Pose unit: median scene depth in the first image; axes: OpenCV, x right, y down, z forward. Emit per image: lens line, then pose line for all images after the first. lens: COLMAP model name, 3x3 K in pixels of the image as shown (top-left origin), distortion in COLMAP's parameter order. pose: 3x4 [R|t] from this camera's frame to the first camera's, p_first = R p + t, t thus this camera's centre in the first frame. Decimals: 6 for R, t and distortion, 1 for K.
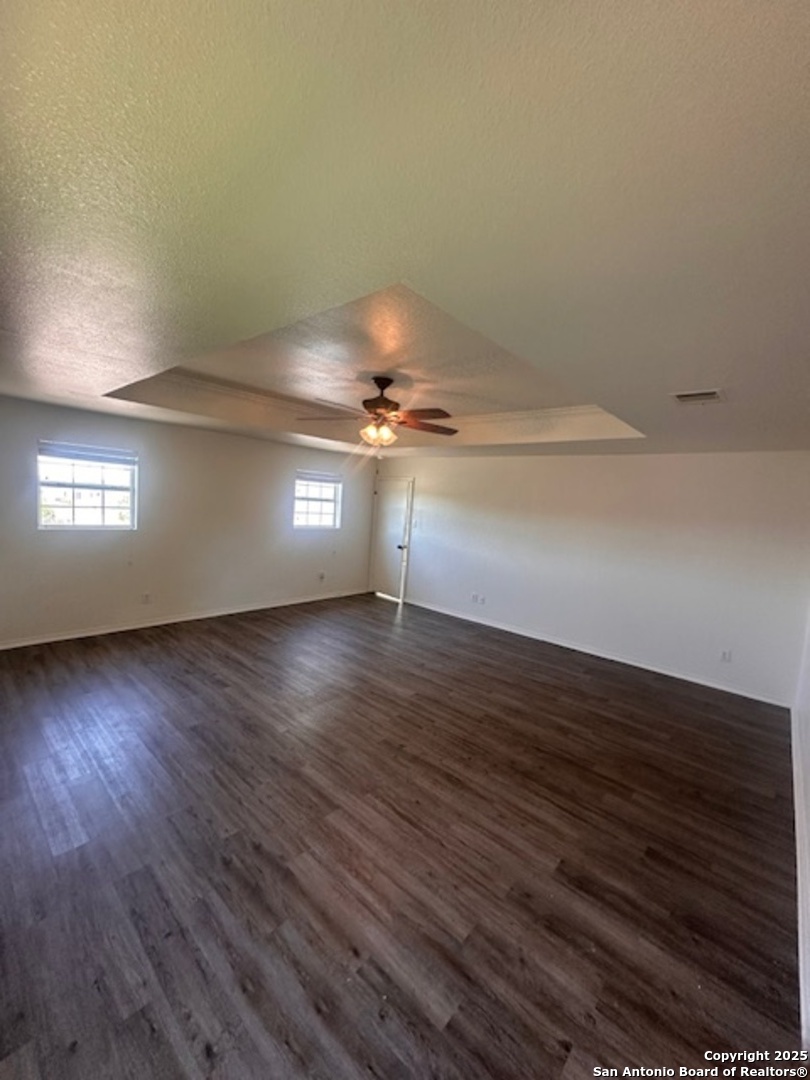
lens RADIAL K [[430.9, 0, 405.6], [0, 430.9, 539.3], [0, 0, 1]] dist [-0.002775, -0.000021]
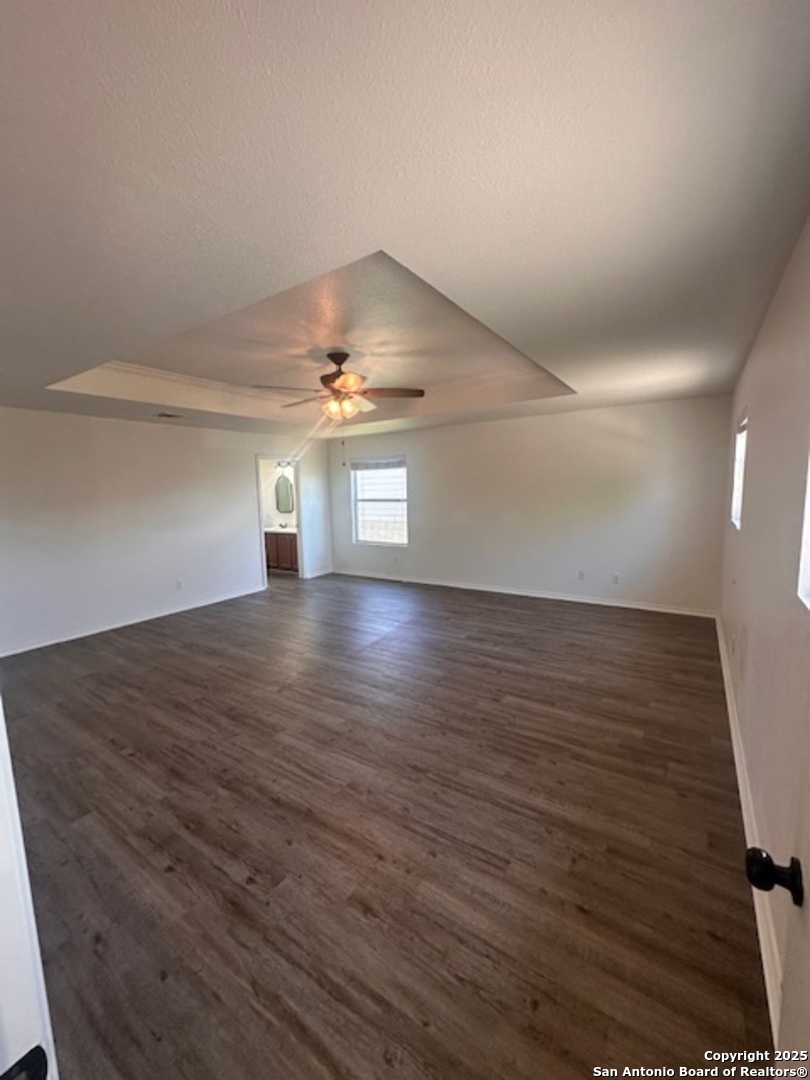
lens RADIAL K [[430.9, 0, 405.6], [0, 430.9, 539.3], [0, 0, 1]] dist [-0.002775, -0.000021]
pose [[-0.989641, -0.025968, -0.141197, -0.065323], [-0.054439, 0.977932, 0.201707, -0.130305], [0.132843, 0.207304, -0.969215, 1.810492]]
